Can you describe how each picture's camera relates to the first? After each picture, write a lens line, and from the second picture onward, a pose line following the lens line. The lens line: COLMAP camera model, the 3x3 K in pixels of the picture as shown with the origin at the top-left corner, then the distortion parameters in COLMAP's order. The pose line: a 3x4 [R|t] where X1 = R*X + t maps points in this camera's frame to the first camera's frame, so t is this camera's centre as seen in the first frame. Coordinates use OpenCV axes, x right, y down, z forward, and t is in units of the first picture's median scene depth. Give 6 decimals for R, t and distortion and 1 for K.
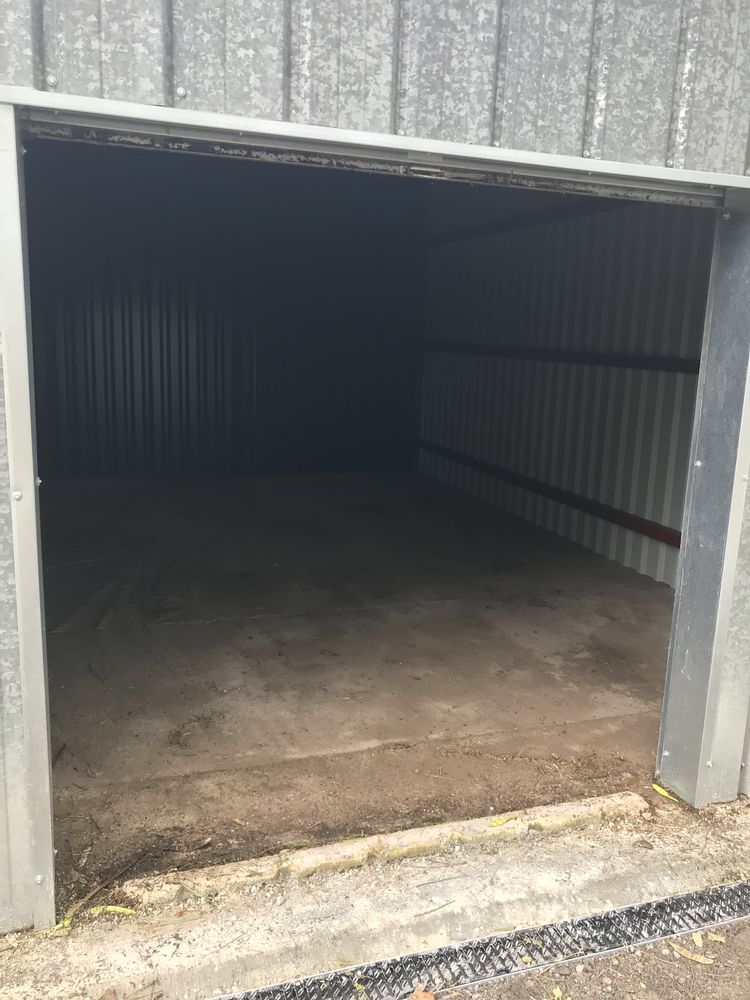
lens RADIAL K [[843.4, 0, 390.0], [0, 843.4, 500.0], [0, 0, 1]] dist [-0.002508, 0.042005]
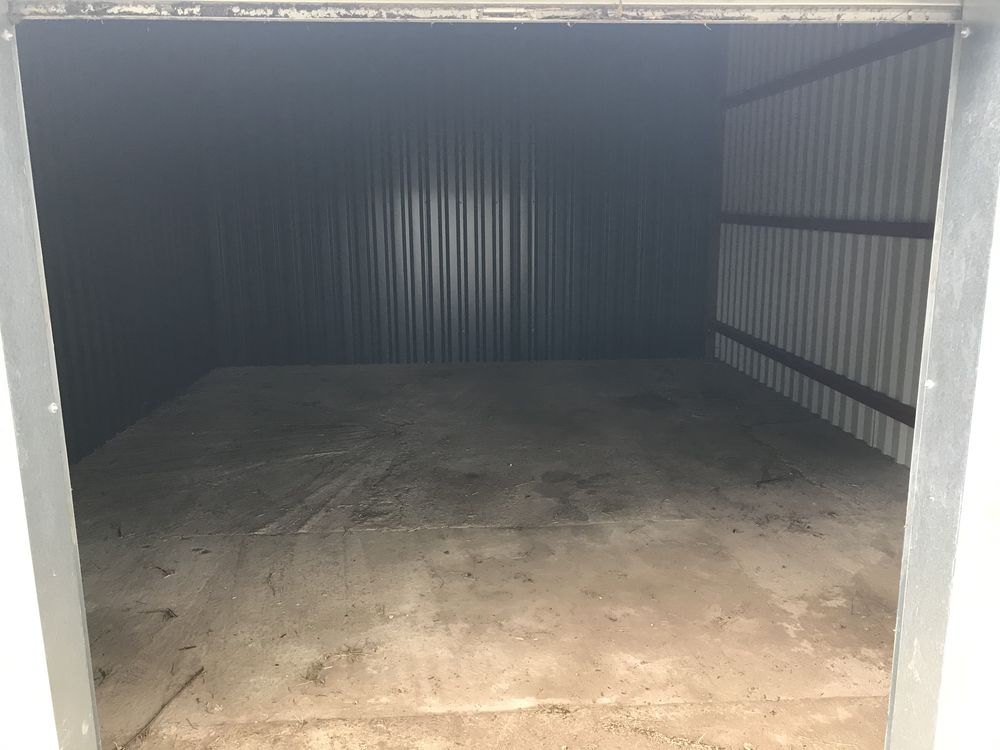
lens RADIAL K [[843.4, 0, 501.8], [0, 843.4, 380.4], [0, 0, 1]] dist [-0.002508, 0.042005]
pose [[0.961255, 0.012554, -0.275375, 0.177343], [-0.010532, 0.999906, 0.008820, -0.040134], [0.275460, -0.005578, 0.961296, 0.172881]]
